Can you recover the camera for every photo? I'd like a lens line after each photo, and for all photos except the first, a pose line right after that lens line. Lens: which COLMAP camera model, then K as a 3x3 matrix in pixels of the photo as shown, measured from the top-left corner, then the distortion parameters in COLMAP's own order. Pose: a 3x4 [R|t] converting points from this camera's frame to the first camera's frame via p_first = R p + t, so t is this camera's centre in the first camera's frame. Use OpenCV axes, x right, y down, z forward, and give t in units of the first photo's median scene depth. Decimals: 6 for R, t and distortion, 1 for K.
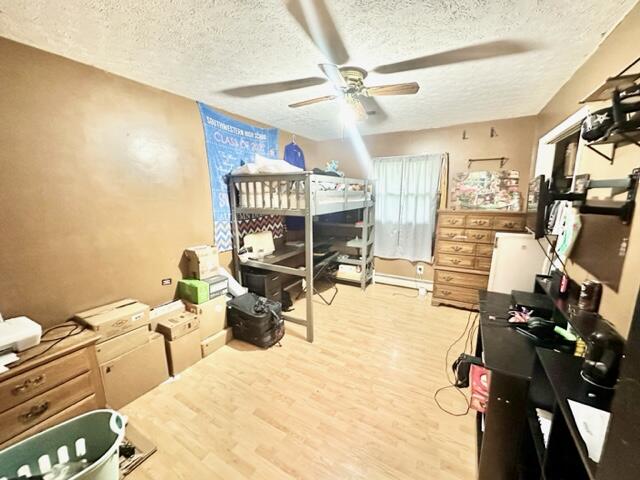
lens RADIAL K [[254.2, 0, 320.0], [0, 254.2, 240.0], [0, 0, 1]] dist [-0.002694, -0.000106]
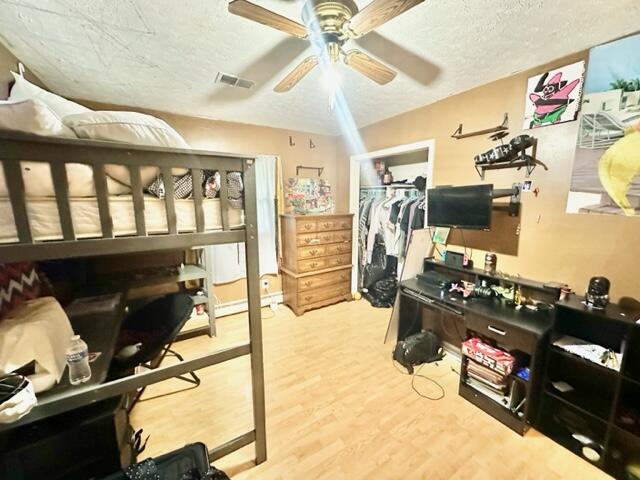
lens RADIAL K [[254.2, 0, 320.0], [0, 254.2, 240.0], [0, 0, 1]] dist [-0.002694, -0.000106]
pose [[0.477650, -0.139459, 0.867411, -0.333836], [0.161610, 0.984420, 0.069279, -0.083254], [-0.863558, 0.107092, 0.492746, 0.473952]]
